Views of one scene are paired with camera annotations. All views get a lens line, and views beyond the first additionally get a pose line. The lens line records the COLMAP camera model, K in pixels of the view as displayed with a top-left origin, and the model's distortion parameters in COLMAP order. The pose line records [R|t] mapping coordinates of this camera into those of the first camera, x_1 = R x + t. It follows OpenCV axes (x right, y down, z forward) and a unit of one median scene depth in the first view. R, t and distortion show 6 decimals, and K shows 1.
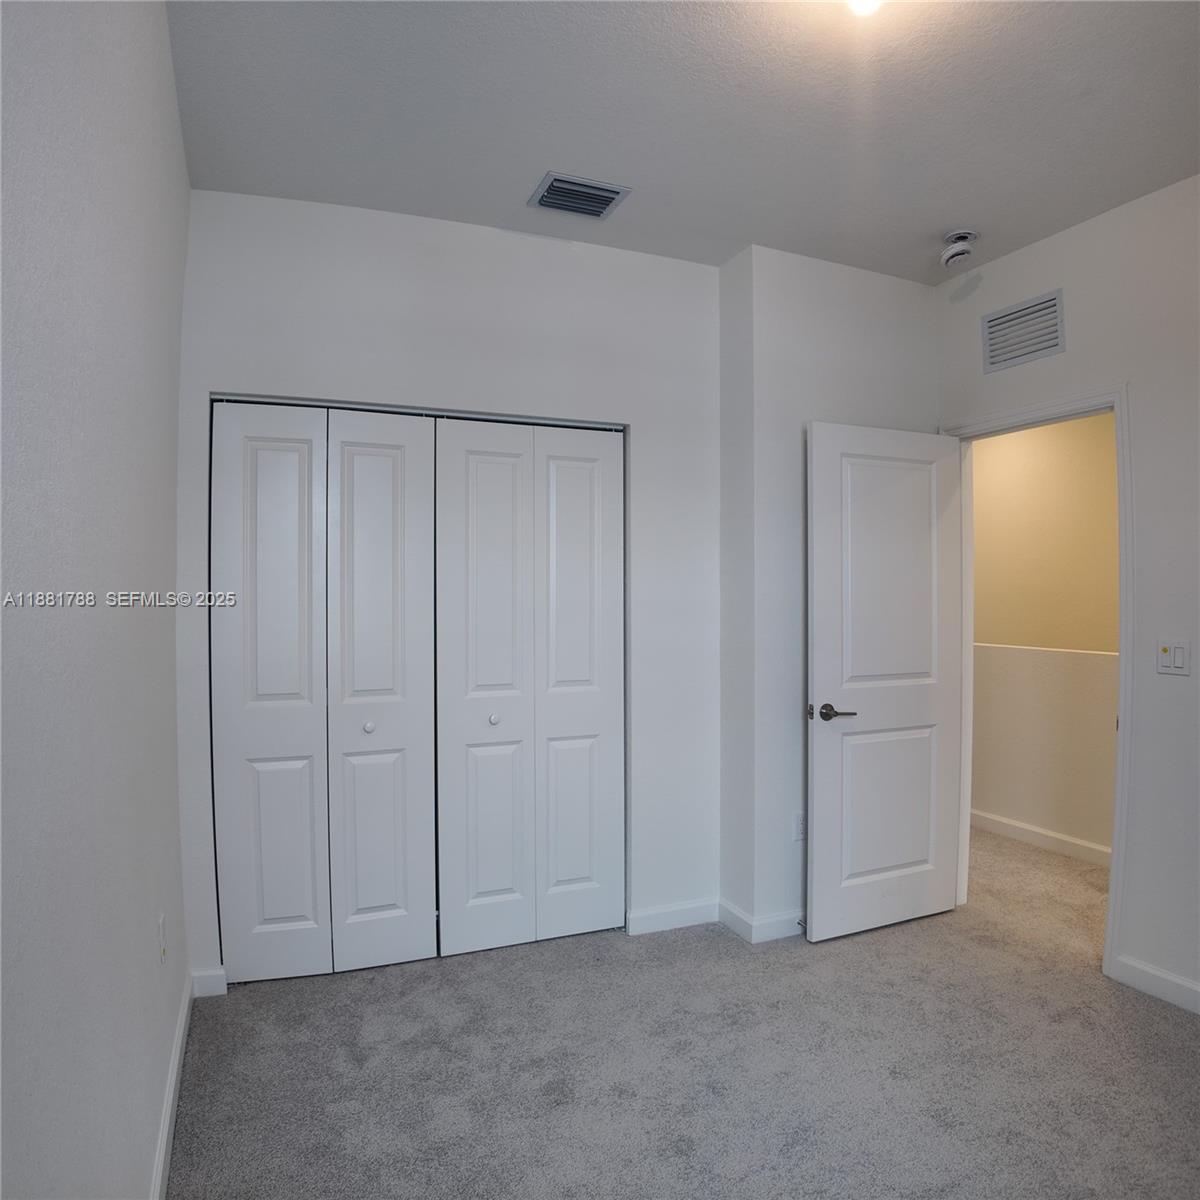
lens RADIAL K [[800.5, 0, 604.0], [0, 800.5, 600.1], [0, 0, 1]] dist [-0.059282, -0.078799]
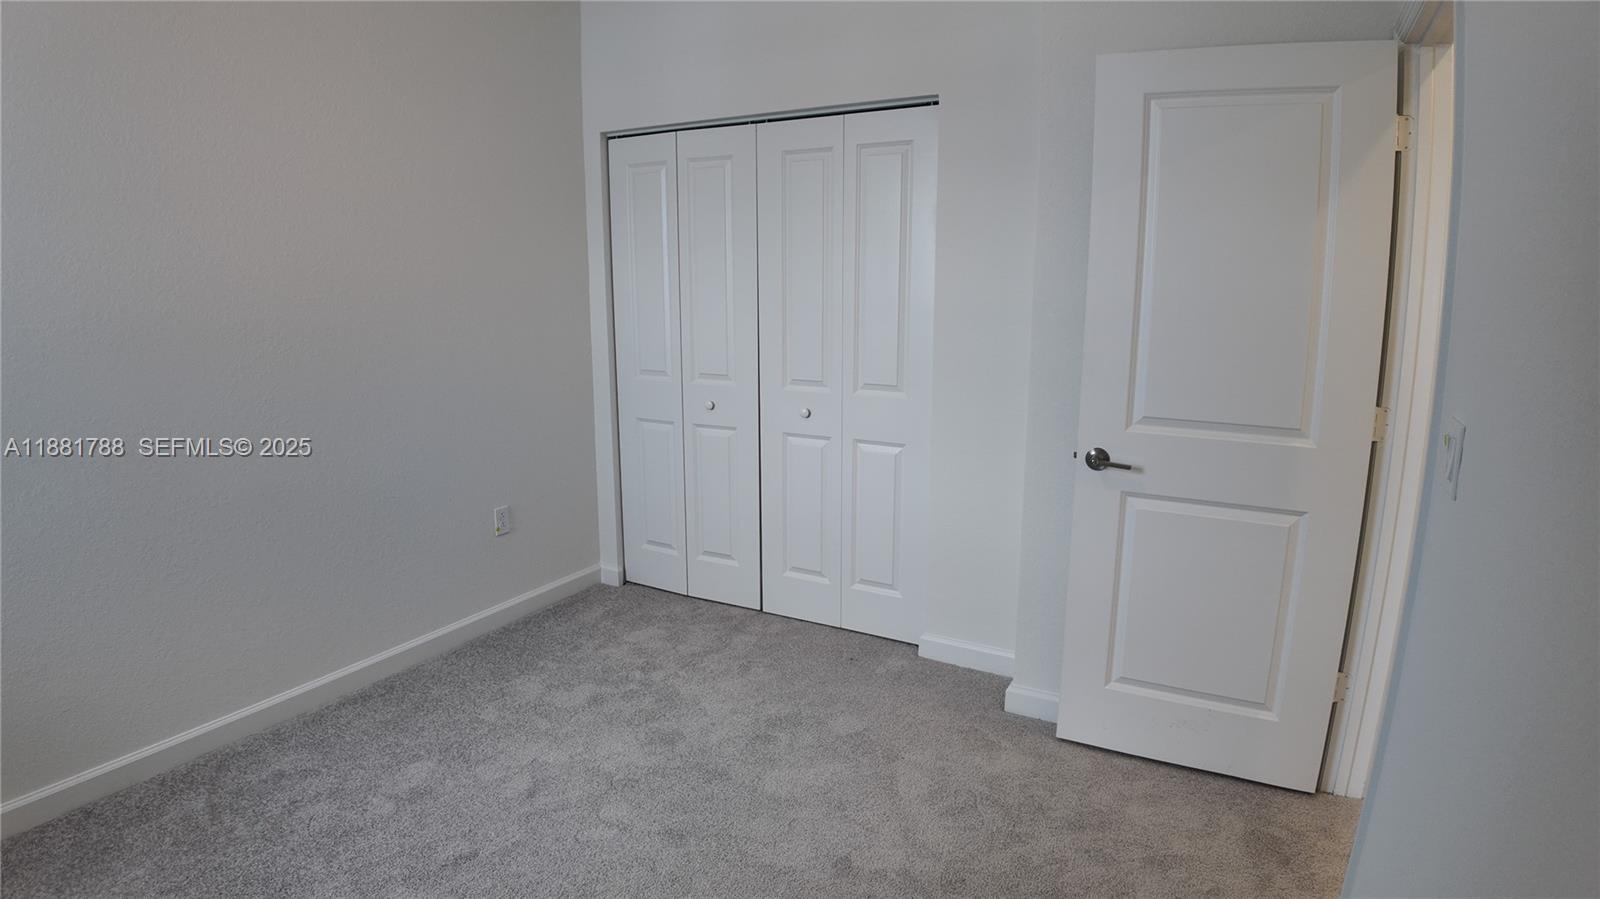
lens RADIAL K [[851.6, 0, 802.8], [0, 851.6, 449.8], [0, 0, 1]] dist [-0.041188, -0.105459]
pose [[0.616417, 0.154926, -0.772028, 0.743187], [-0.003055, 0.980917, 0.194405, -0.021875], [0.787414, -0.117476, 0.605127, 0.311741]]
